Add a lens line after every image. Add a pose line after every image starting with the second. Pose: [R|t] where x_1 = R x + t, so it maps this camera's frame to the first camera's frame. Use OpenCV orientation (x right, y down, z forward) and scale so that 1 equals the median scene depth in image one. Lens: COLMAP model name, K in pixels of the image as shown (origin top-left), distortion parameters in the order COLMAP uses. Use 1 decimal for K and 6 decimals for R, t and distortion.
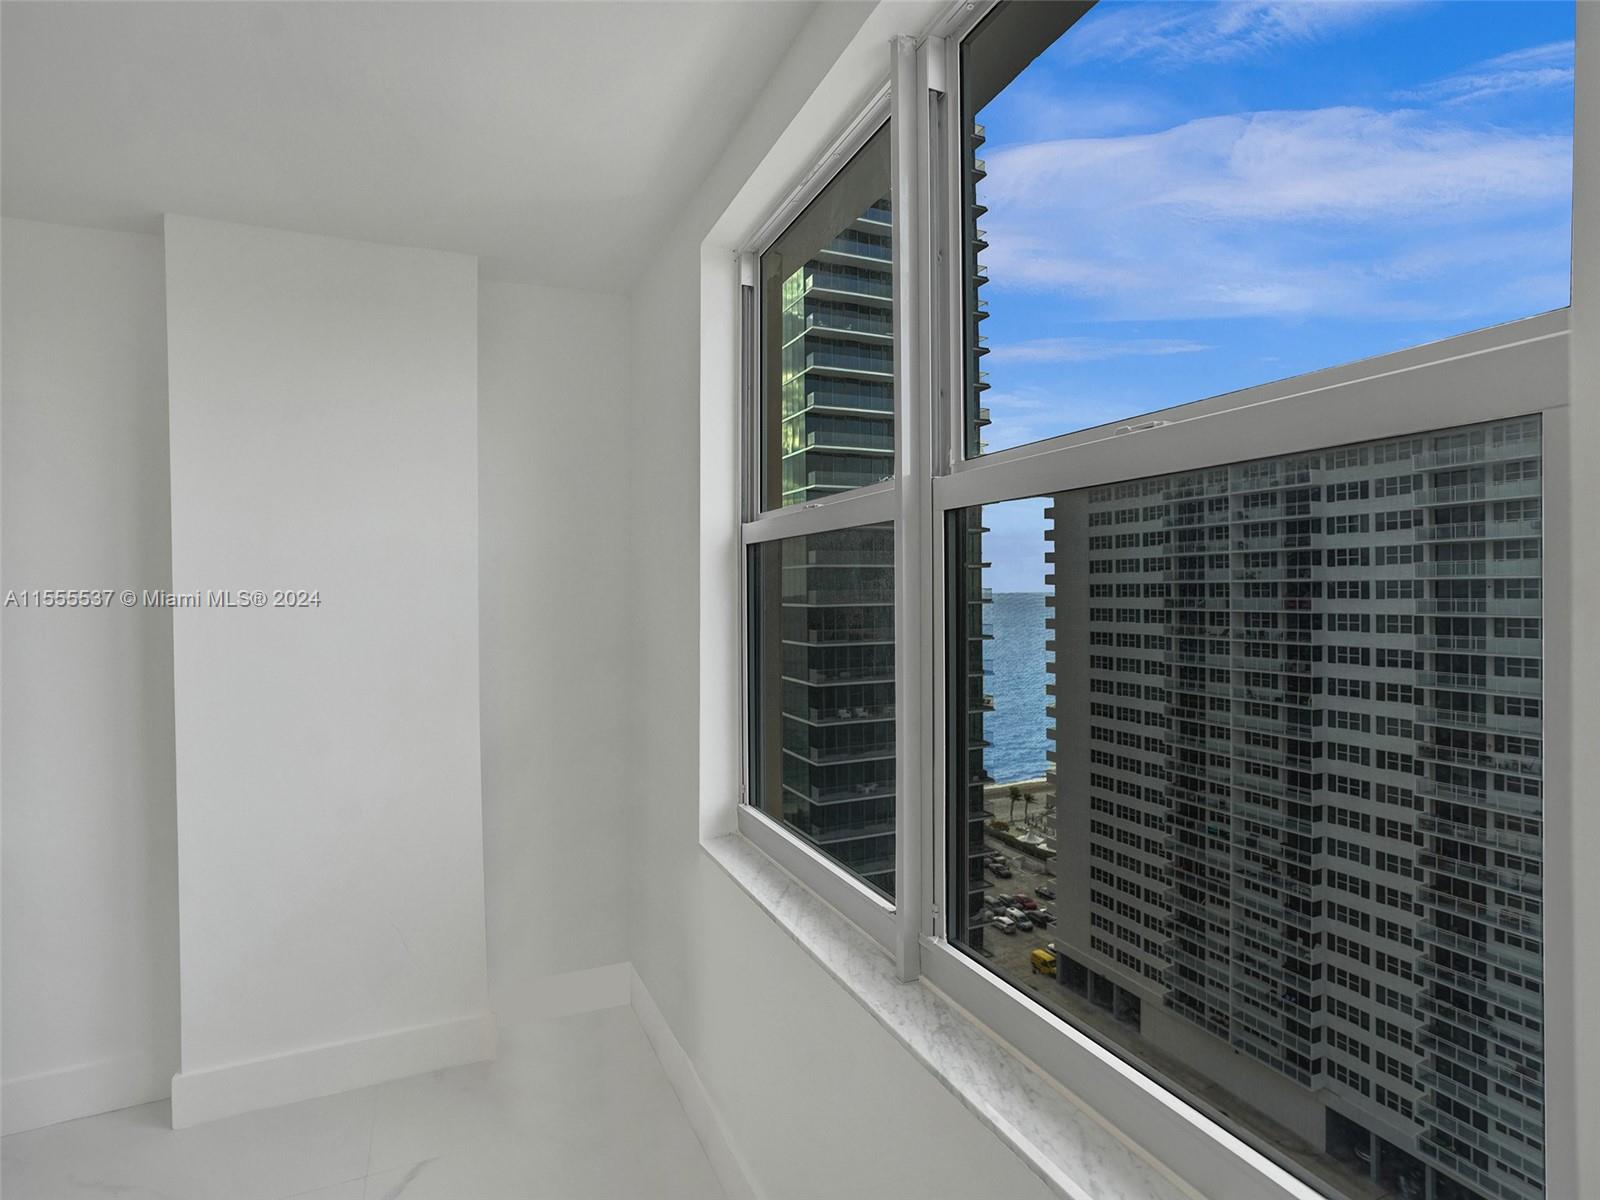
lens RADIAL K [[824.3, 0, 804.3], [0, 824.3, 584.1], [0, 0, 1]] dist [-0.051584, 0.027726]
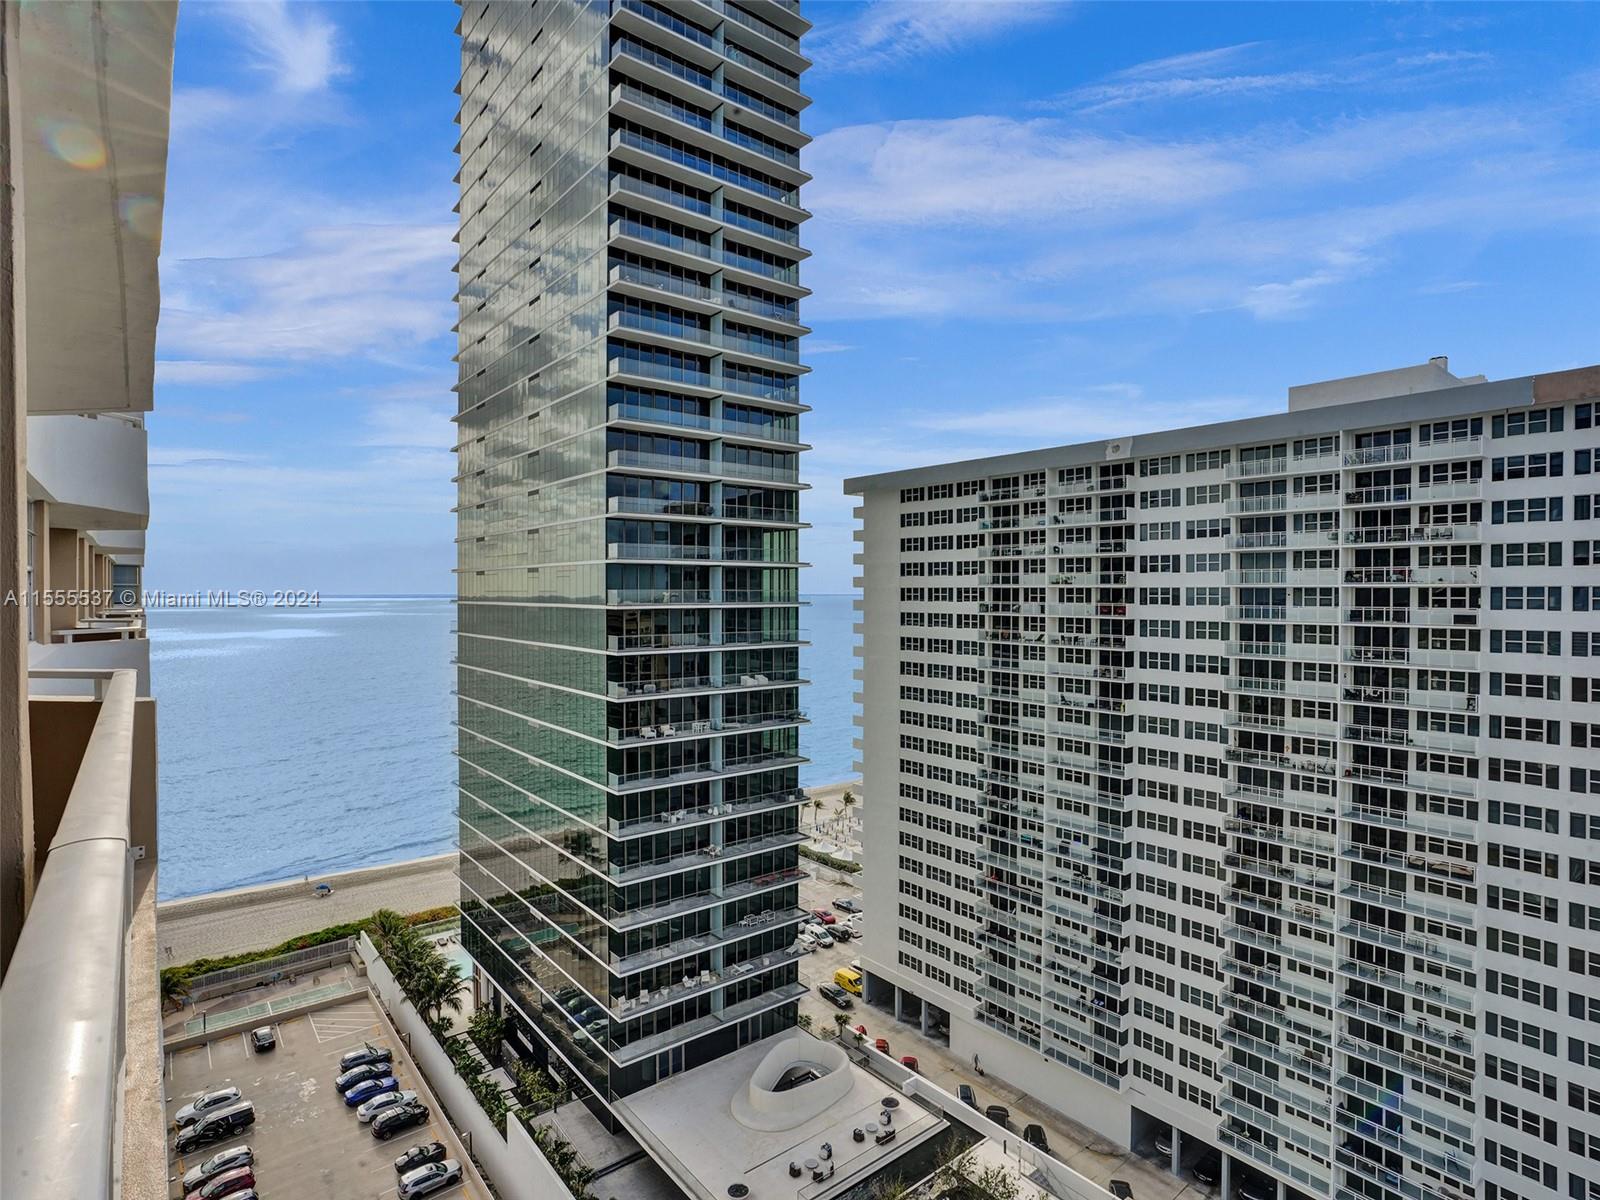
lens RADIAL K [[824.3, 0, 797.8], [0, 824.3, 595.8], [0, 0, 1]] dist [-0.051584, 0.027726]
pose [[0.964713, 0.011501, 0.263054, -0.028482], [-0.014562, 0.999847, 0.009688, 0.003125], [-0.262902, -0.013177, 0.964733, 0.124902]]
